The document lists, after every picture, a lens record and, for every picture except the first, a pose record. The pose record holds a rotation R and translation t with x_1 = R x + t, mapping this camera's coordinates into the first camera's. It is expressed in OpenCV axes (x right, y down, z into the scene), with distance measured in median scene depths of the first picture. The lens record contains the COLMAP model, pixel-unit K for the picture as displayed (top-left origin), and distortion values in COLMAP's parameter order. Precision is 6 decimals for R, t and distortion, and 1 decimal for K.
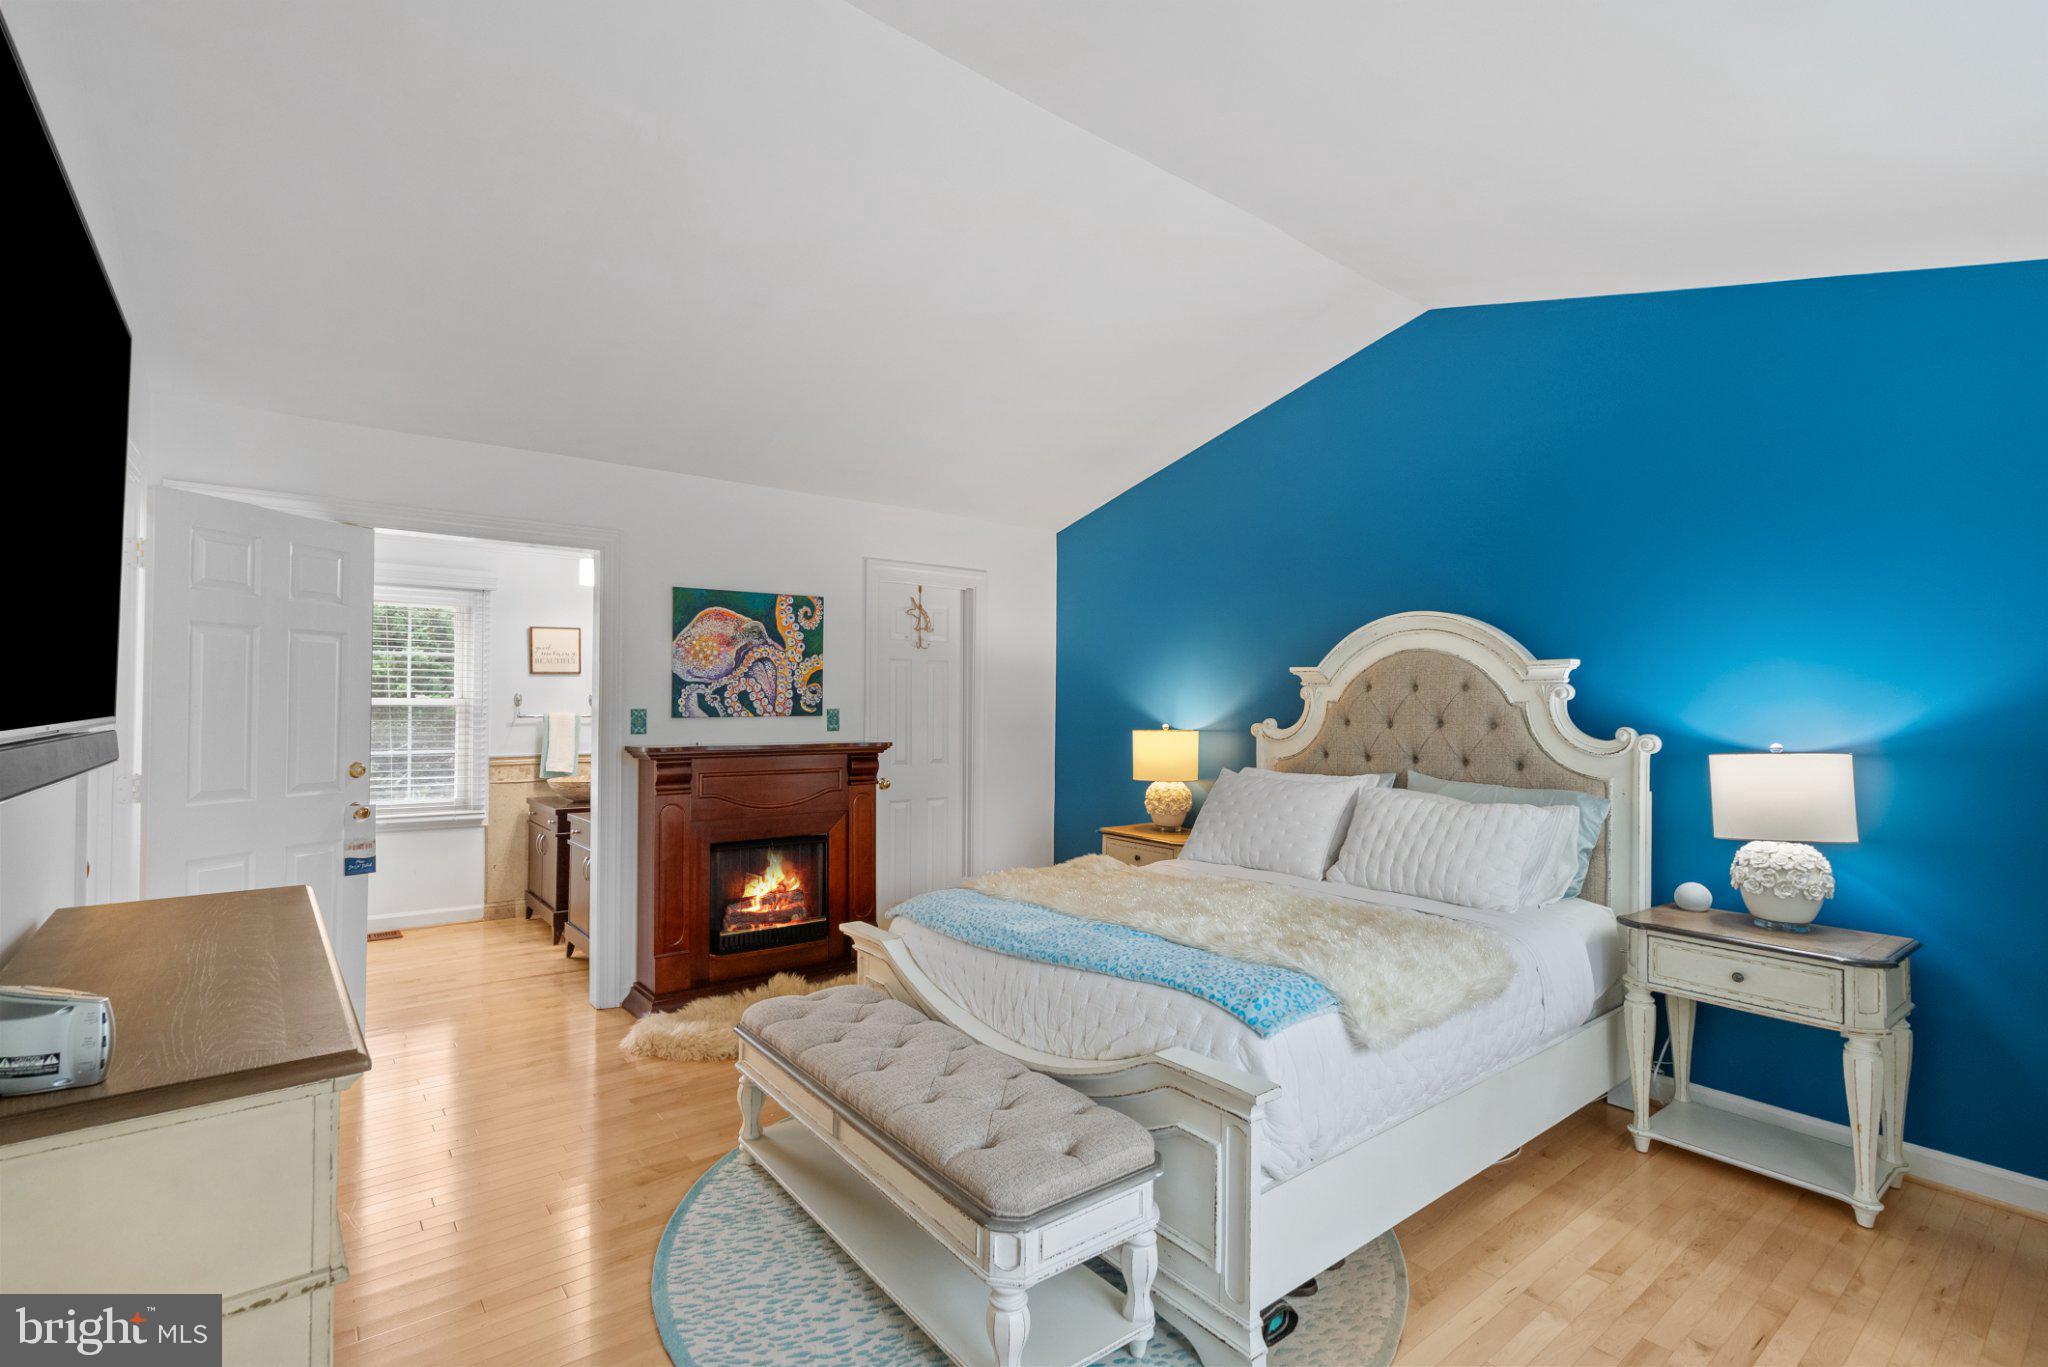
lens RADIAL K [[949.3, 0, 1012.2], [0, 949.3, 691.6], [0, 0, 1]] dist [0.002227, 0.001676]
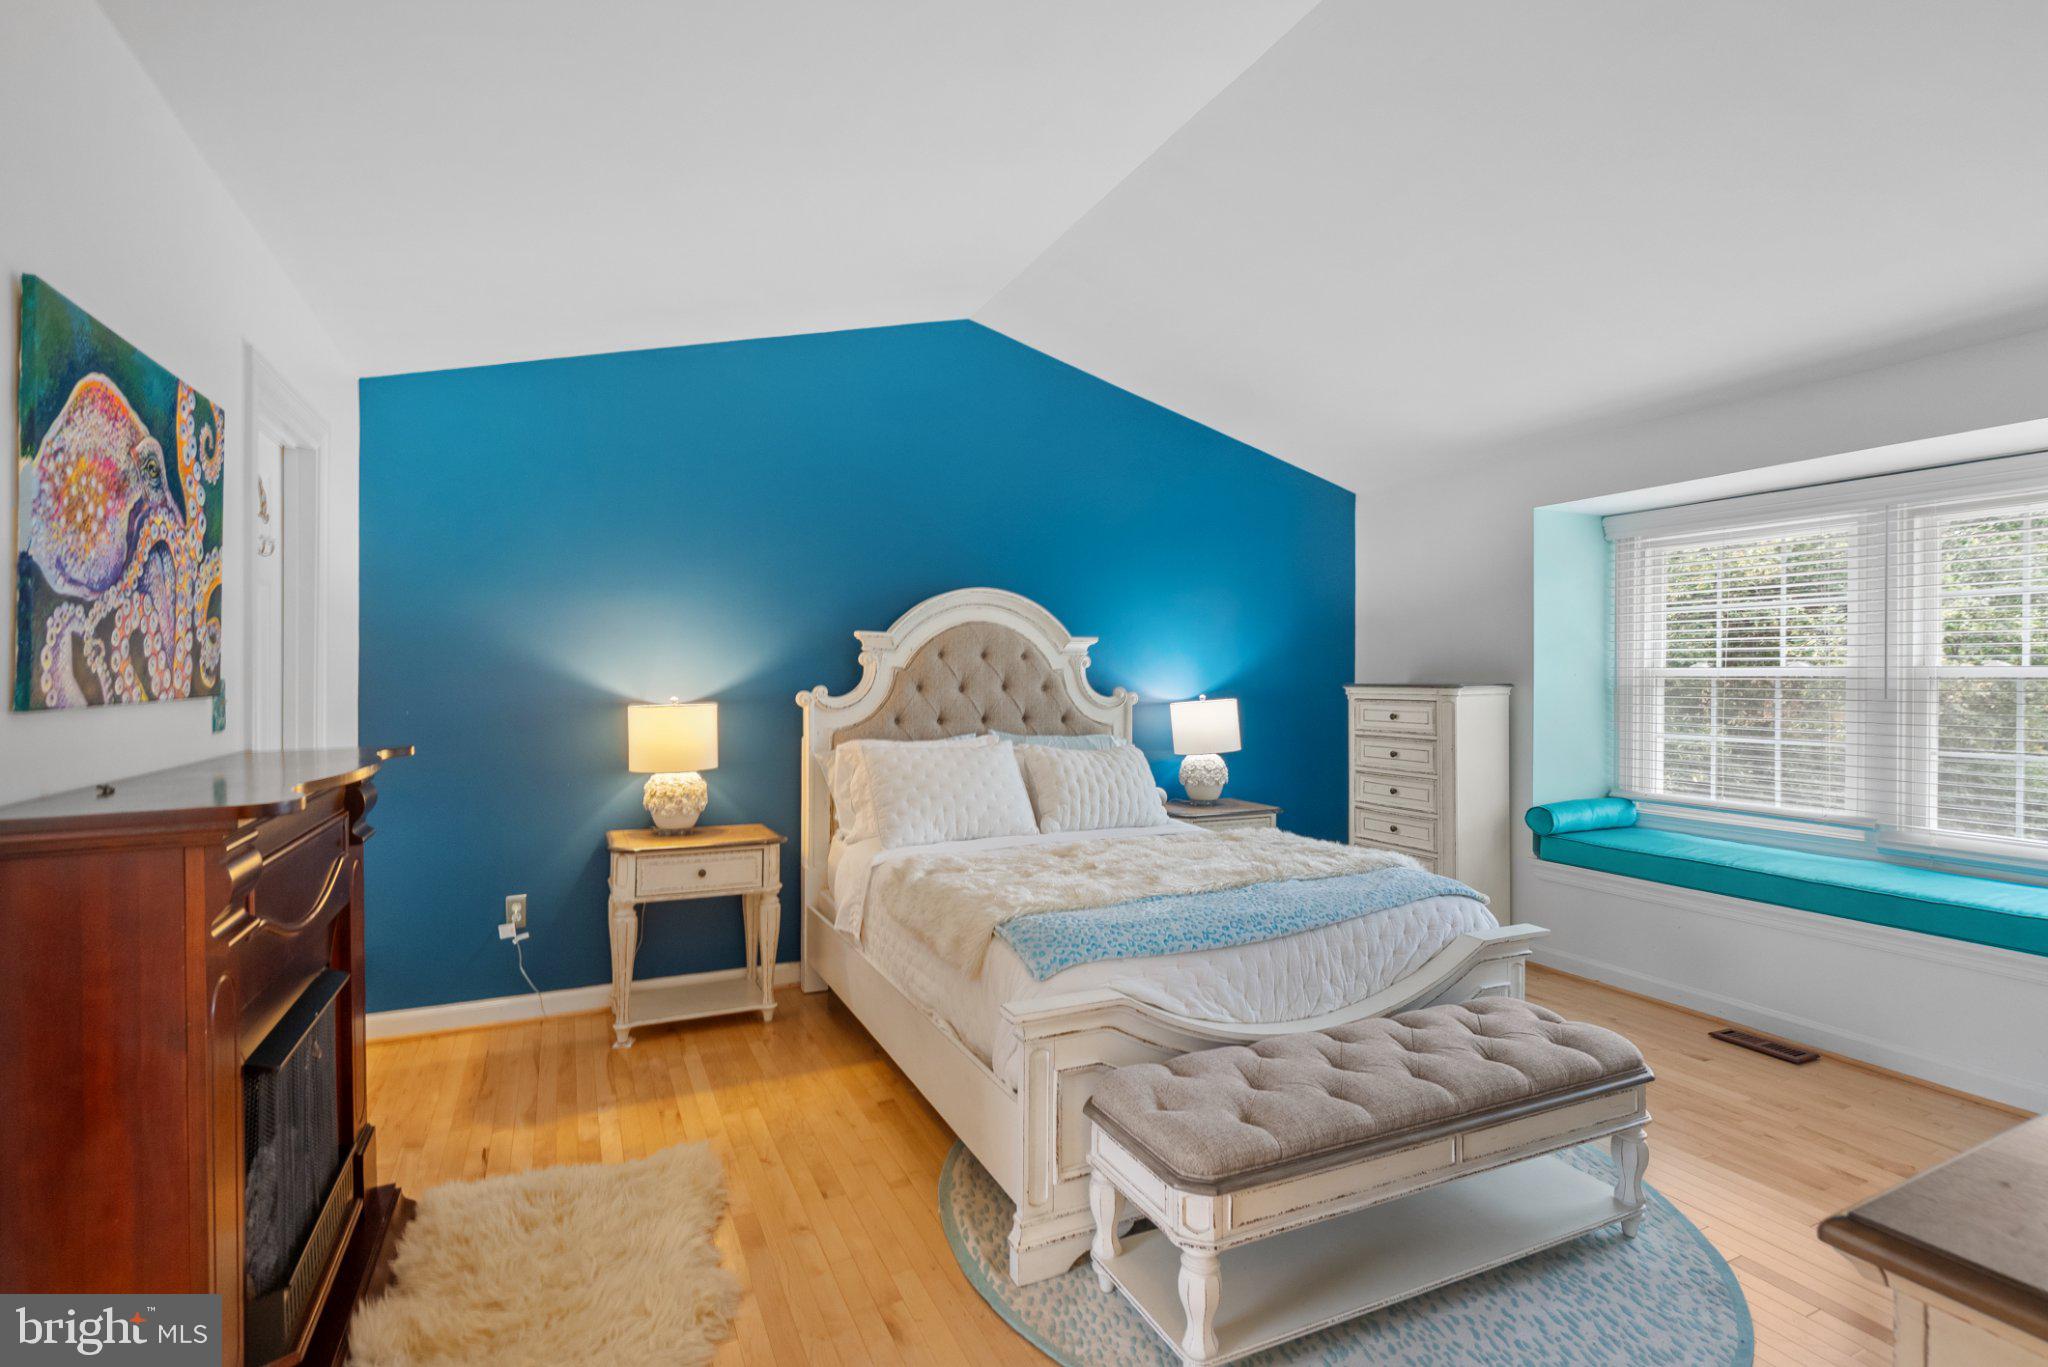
lens RADIAL K [[949.3, 0, 1012.2], [0, 949.3, 691.6], [0, 0, 1]] dist [0.002227, 0.001676]
pose [[0.228188, -0.020311, 0.973405, -0.590991], [-0.015909, 0.999571, 0.024586, 0.008980], [-0.973487, -0.021097, 0.227767, 0.634631]]
